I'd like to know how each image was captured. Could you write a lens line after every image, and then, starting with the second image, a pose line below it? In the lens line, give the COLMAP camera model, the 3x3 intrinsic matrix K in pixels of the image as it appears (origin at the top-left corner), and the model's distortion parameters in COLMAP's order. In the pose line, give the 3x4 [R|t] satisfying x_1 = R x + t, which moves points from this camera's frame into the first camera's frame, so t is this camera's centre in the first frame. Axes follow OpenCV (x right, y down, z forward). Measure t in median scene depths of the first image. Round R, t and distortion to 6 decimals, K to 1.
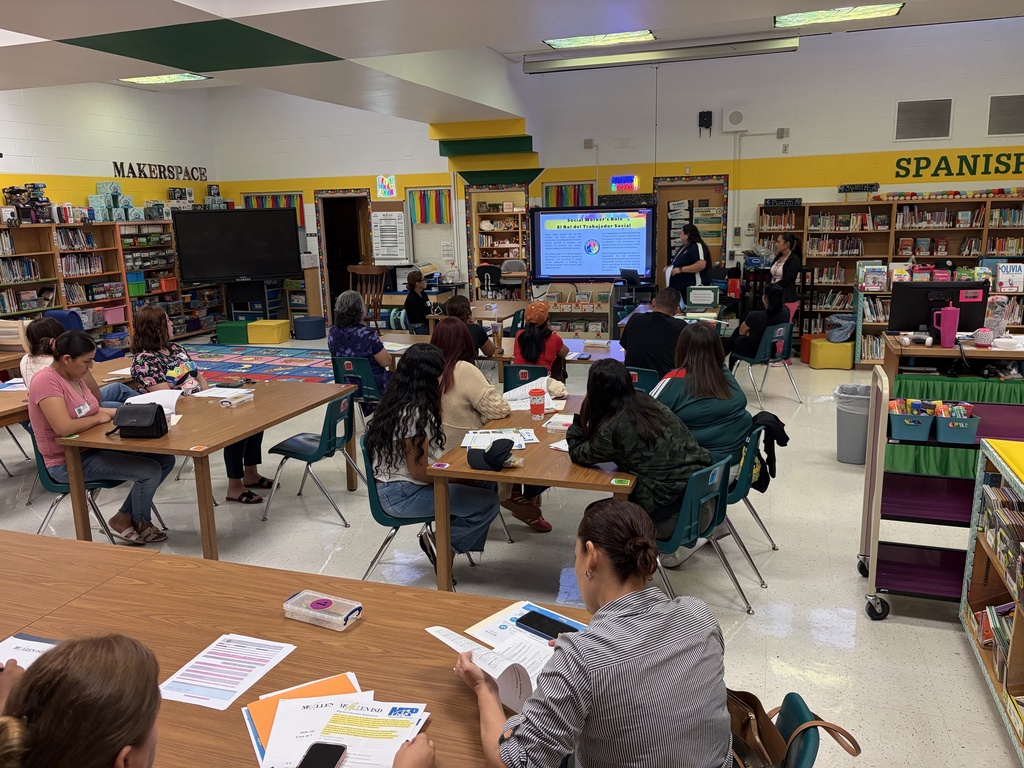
lens RADIAL K [[780.1, 0, 507.0], [0, 780.1, 376.9], [0, 0, 1]] dist [0.045122, -0.041309]
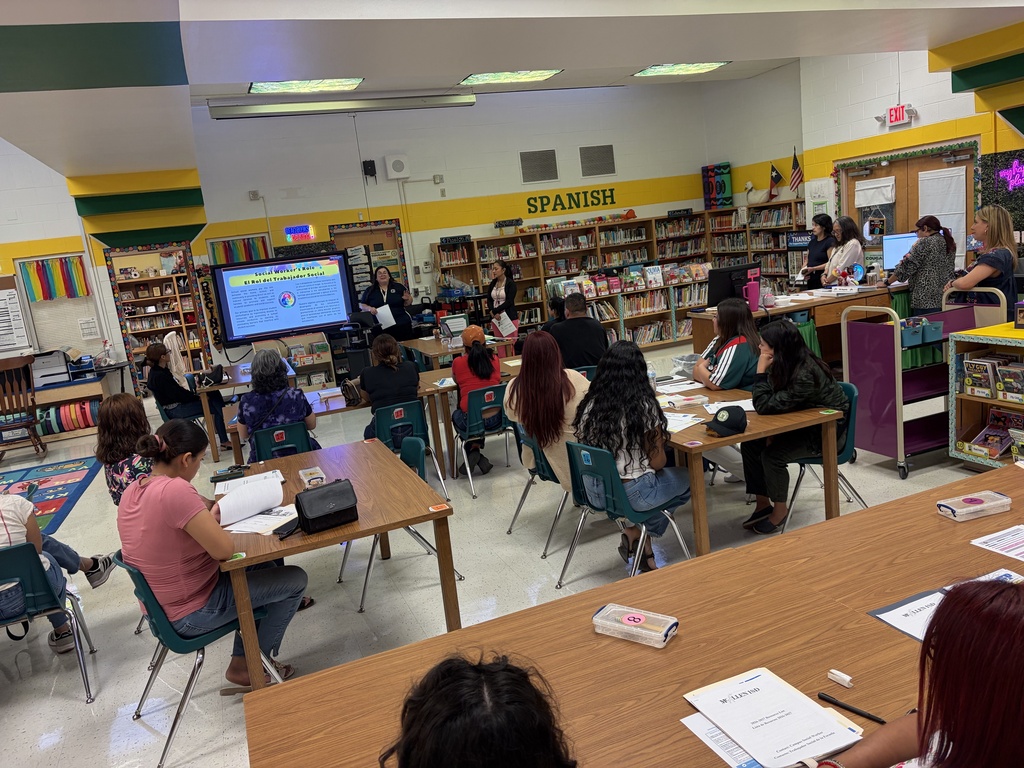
lens RADIAL K [[780.1, 0, 514.6], [0, 780.1, 384.6], [0, 0, 1]] dist [0.045122, -0.041309]
pose [[0.757529, -0.184706, 0.626125, -0.322770], [0.229353, 0.973296, 0.009634, -0.011222], [-0.611185, 0.136306, 0.779663, 0.103845]]
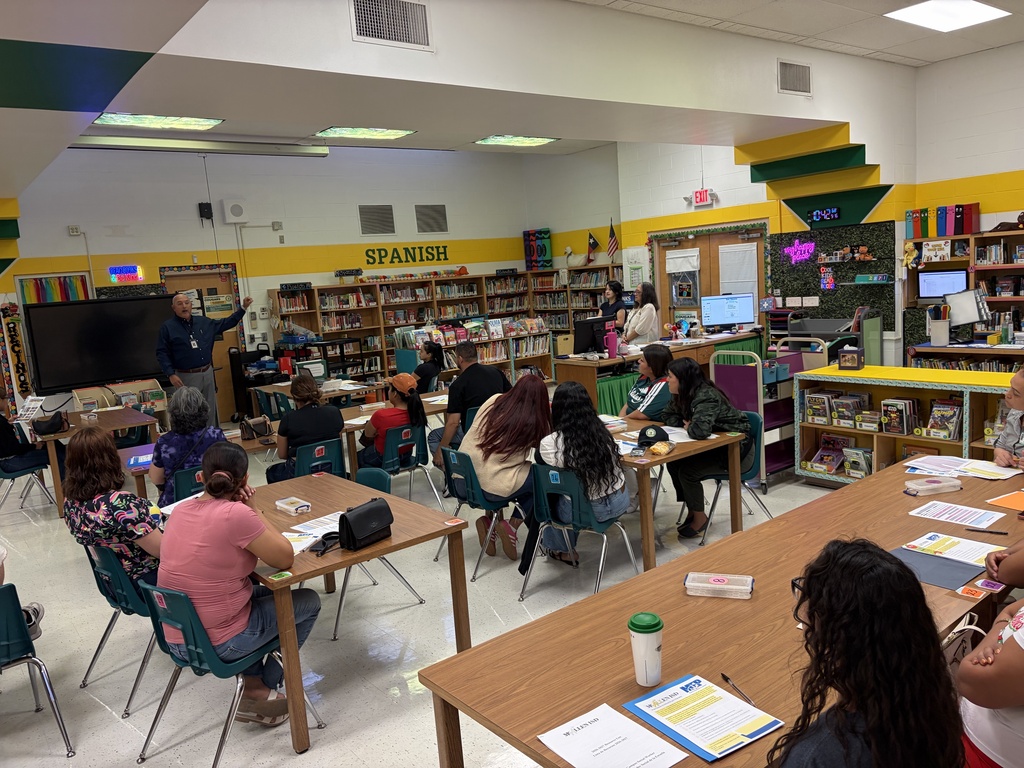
lens RADIAL K [[780.1, 0, 518.8], [0, 780.1, 389.4], [0, 0, 1]] dist [0.045122, -0.041309]
pose [[0.539594, -0.142183, 0.829833, -0.420038], [0.235505, 0.971781, 0.013369, -0.021331], [-0.808317, 0.188216, 0.557852, 0.152362]]
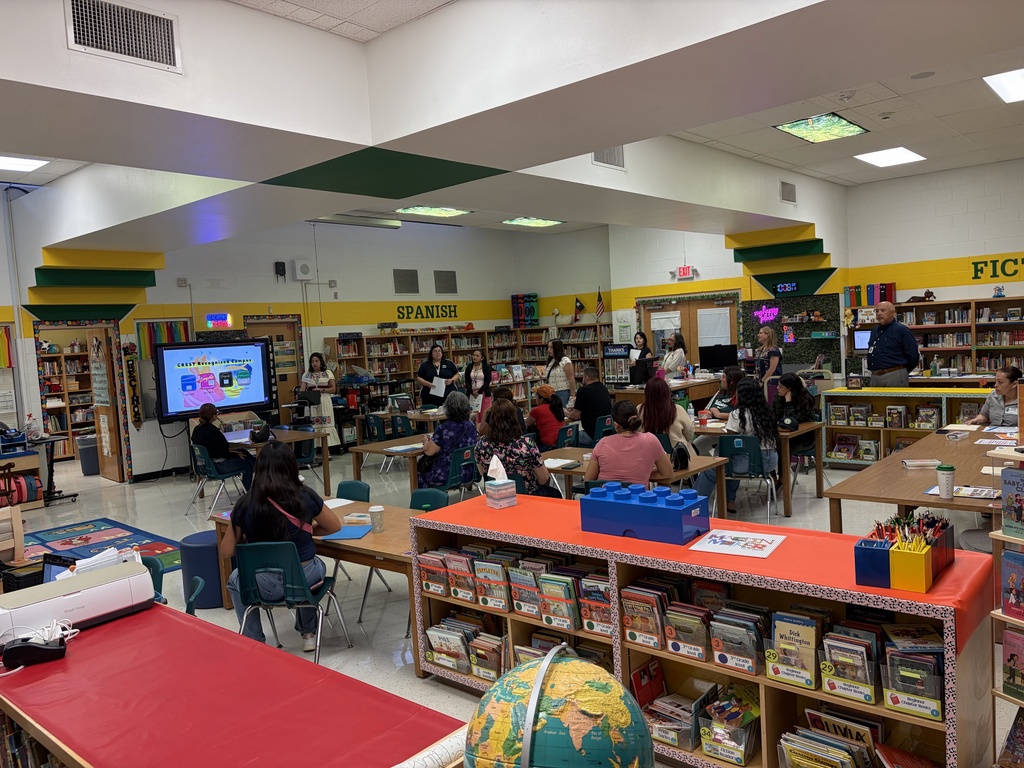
lens RADIAL K [[780.1, 0, 518.3], [0, 780.1, 387.0], [0, 0, 1]] dist [0.045122, -0.041309]
pose [[0.370305, -0.063541, 0.926735, -0.745547], [0.239594, 0.970434, -0.029199, -0.036029], [-0.897479, 0.232853, 0.374580, 0.287597]]
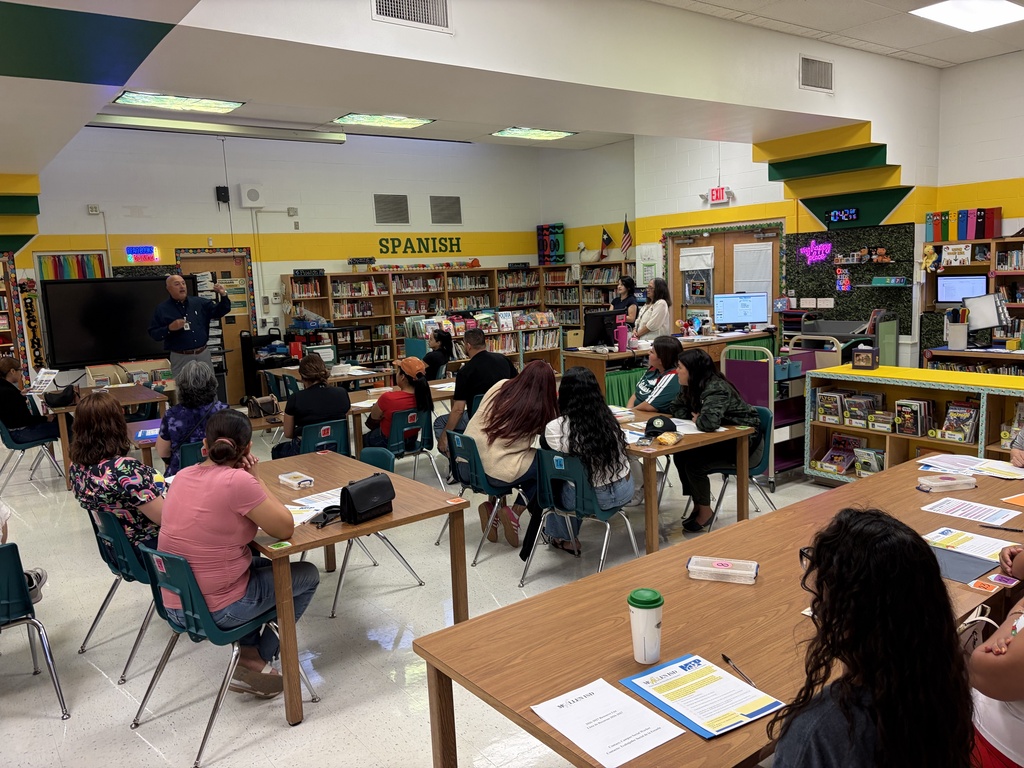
lens RADIAL K [[780.1, 0, 508.3], [0, 780.1, 382.7], [0, 0, 1]] dist [0.045122, -0.041309]
pose [[0.564383, -0.117085, 0.817167, -0.418025], [0.201477, 0.979493, 0.001191, -0.012963], [-0.800549, 0.163968, 0.576399, 0.154958]]
